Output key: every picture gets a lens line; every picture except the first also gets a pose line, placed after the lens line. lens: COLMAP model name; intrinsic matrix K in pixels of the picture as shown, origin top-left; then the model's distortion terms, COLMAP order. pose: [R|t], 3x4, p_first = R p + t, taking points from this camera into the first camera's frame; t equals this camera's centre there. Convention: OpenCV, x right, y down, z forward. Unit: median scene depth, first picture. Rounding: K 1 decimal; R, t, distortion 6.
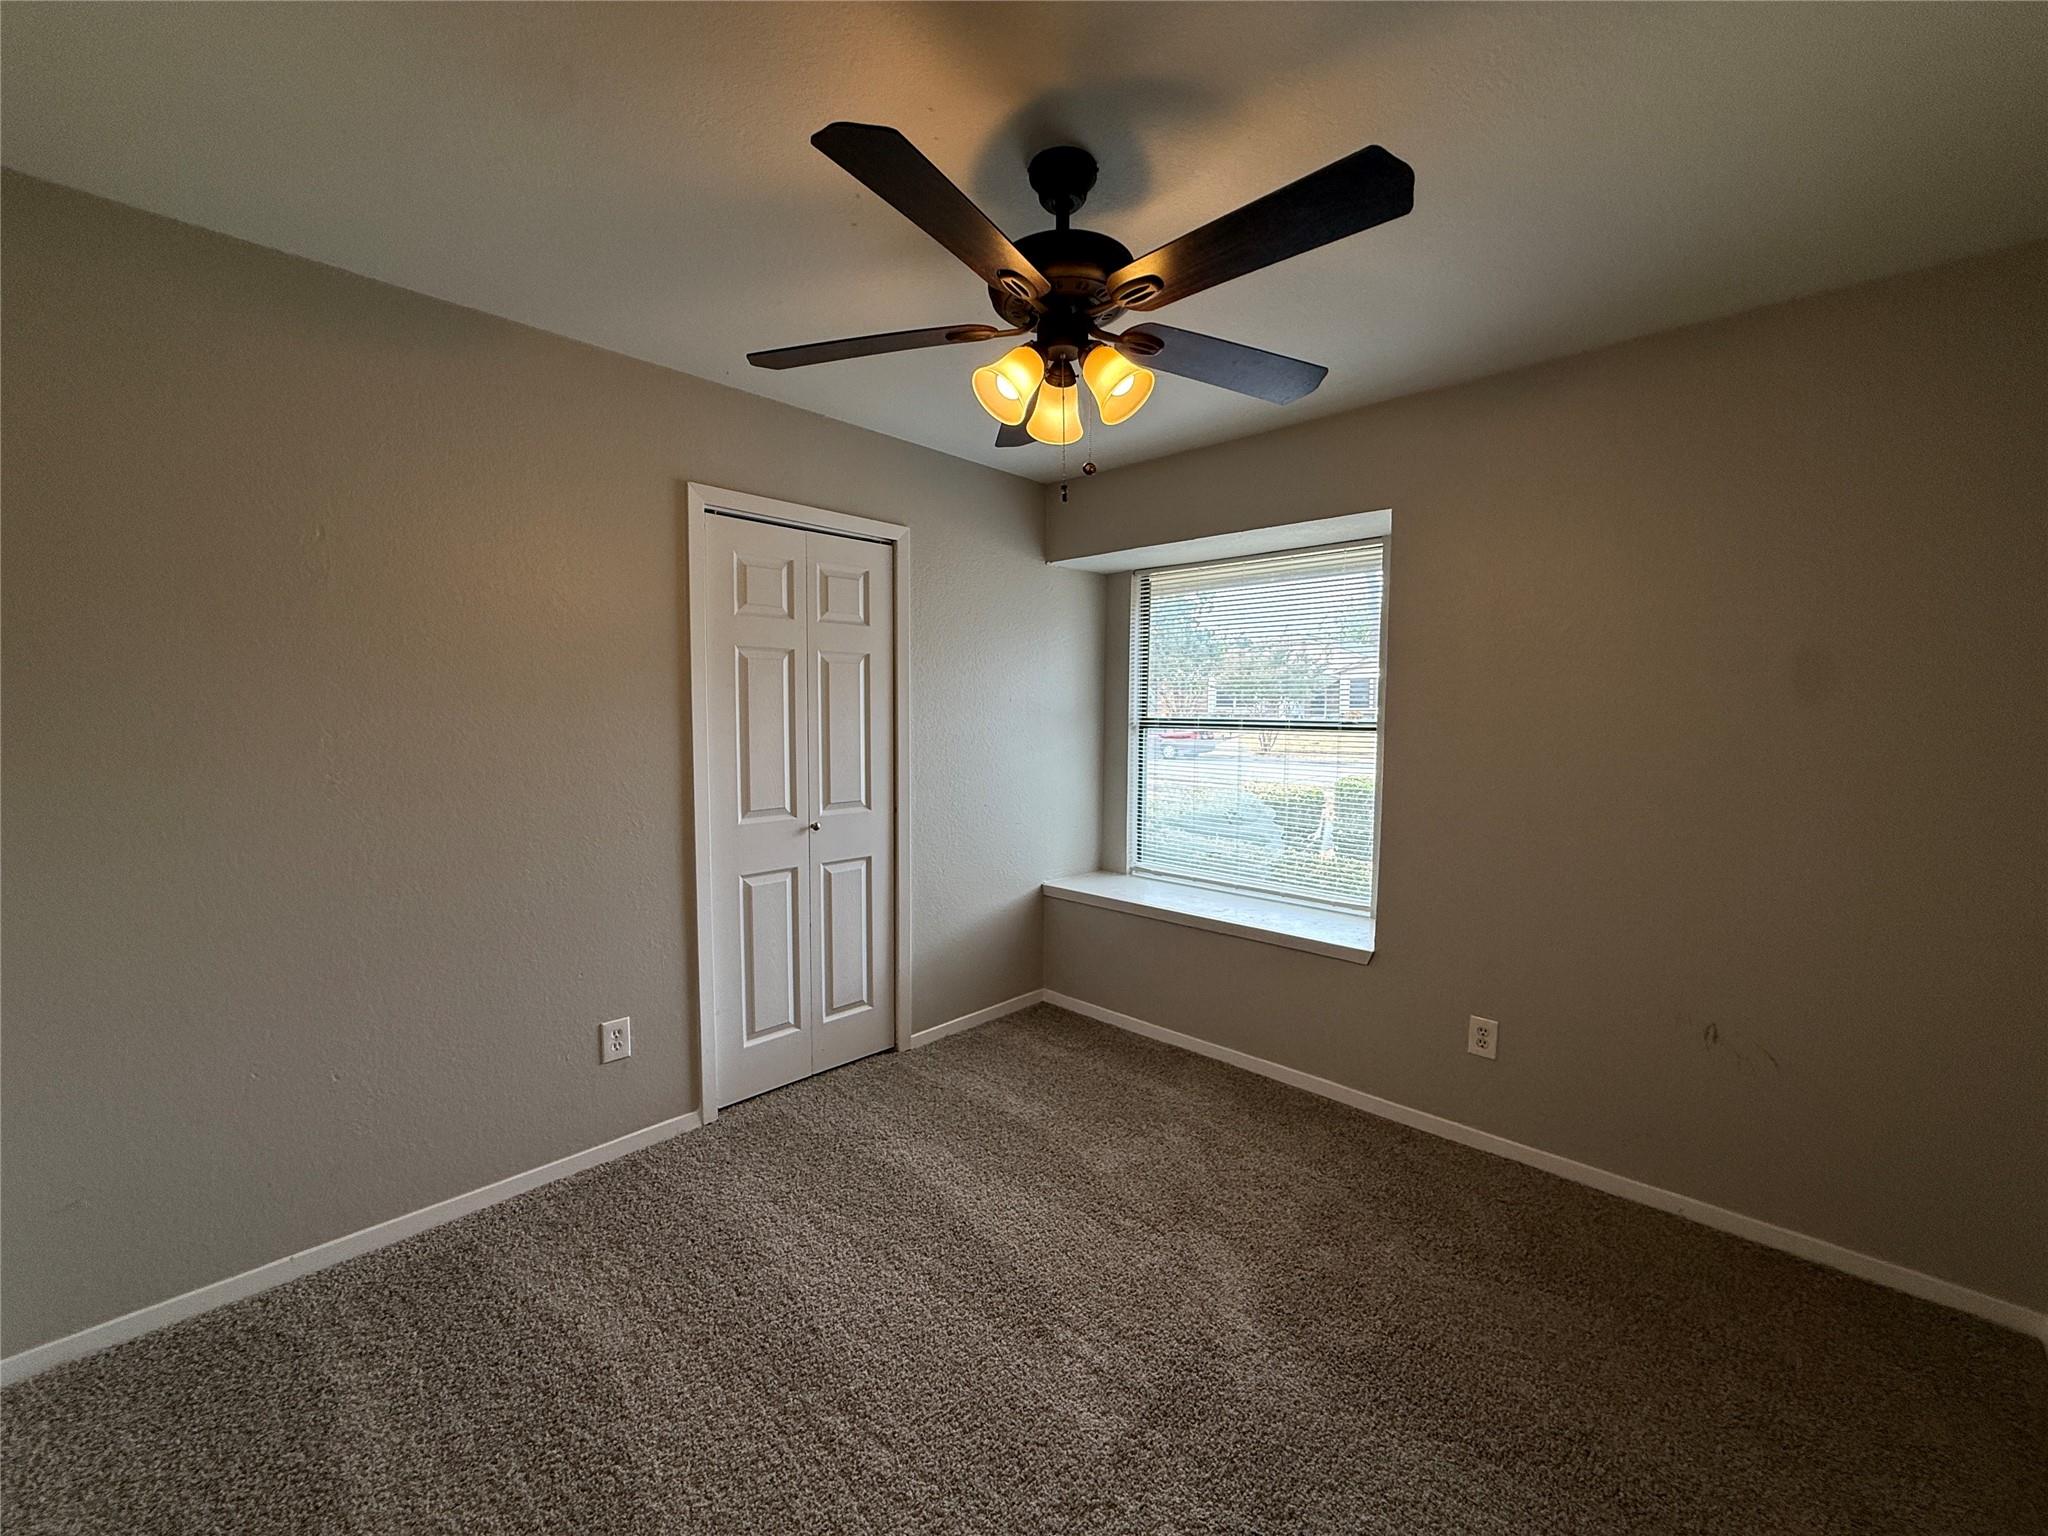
lens RADIAL K [[817.5, 0, 1024.0], [0, 817.5, 768.0], [0, 0, 1]] dist [0.003558, 0.000133]
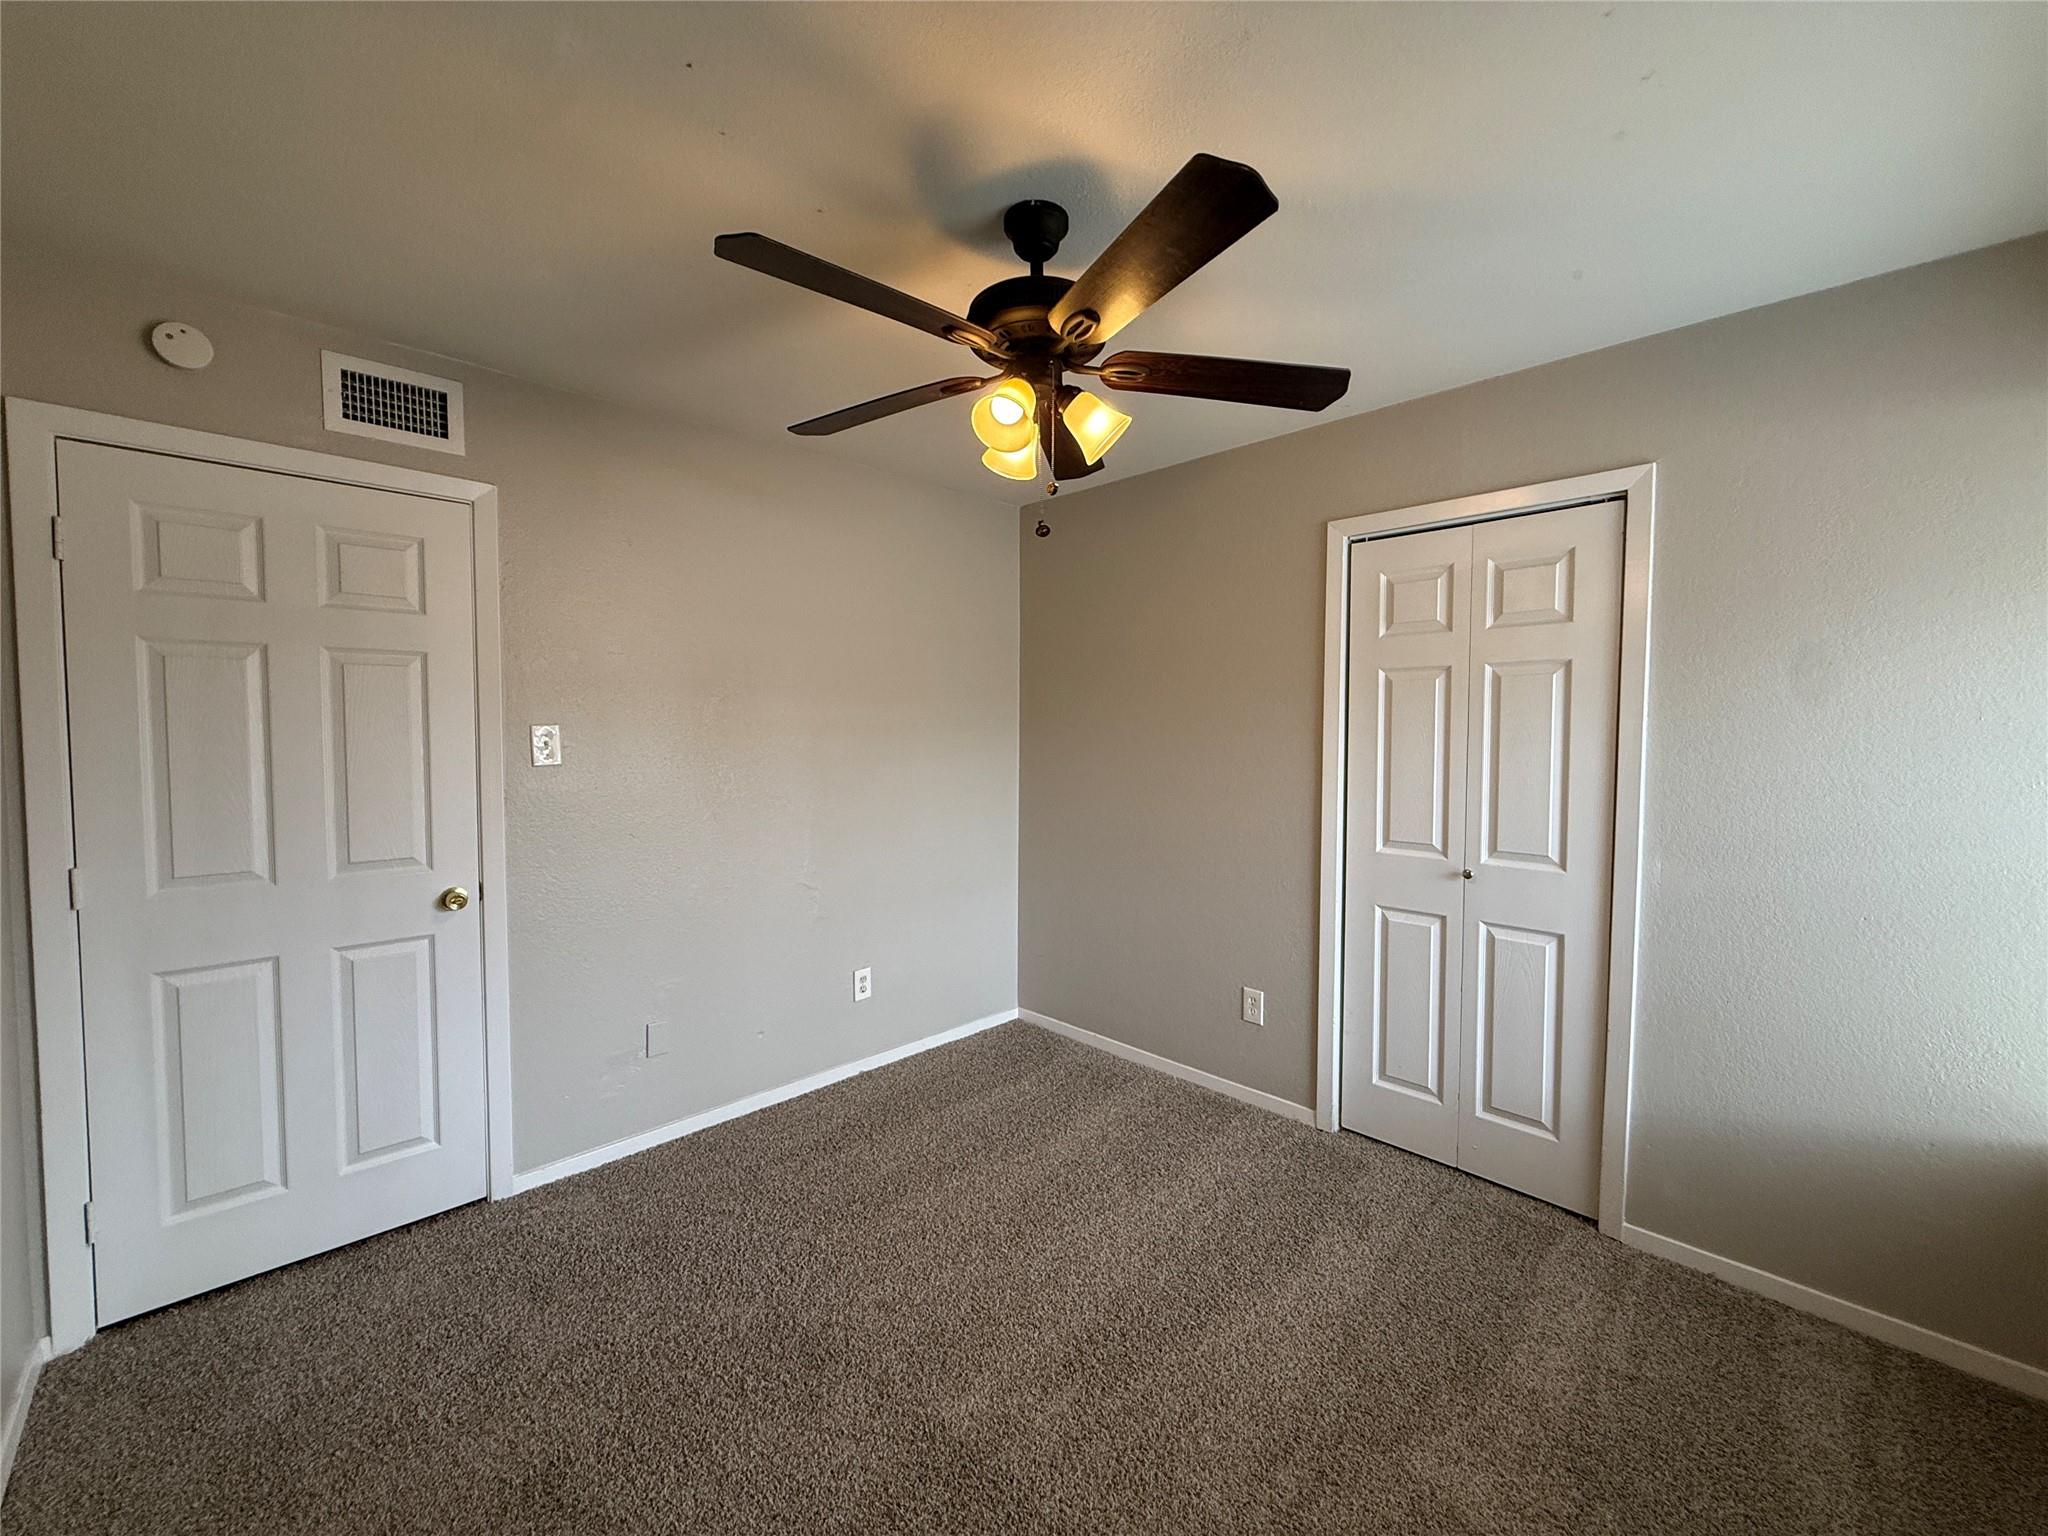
lens RADIAL K [[817.5, 0, 1024.0], [0, 817.5, 768.0], [0, 0, 1]] dist [0.003558, 0.000133]
pose [[-0.021756, 0.045523, -0.998726, 0.636370], [-0.077362, 0.995891, 0.047079, -0.044338], [0.996766, 0.078287, -0.018144, 0.597460]]
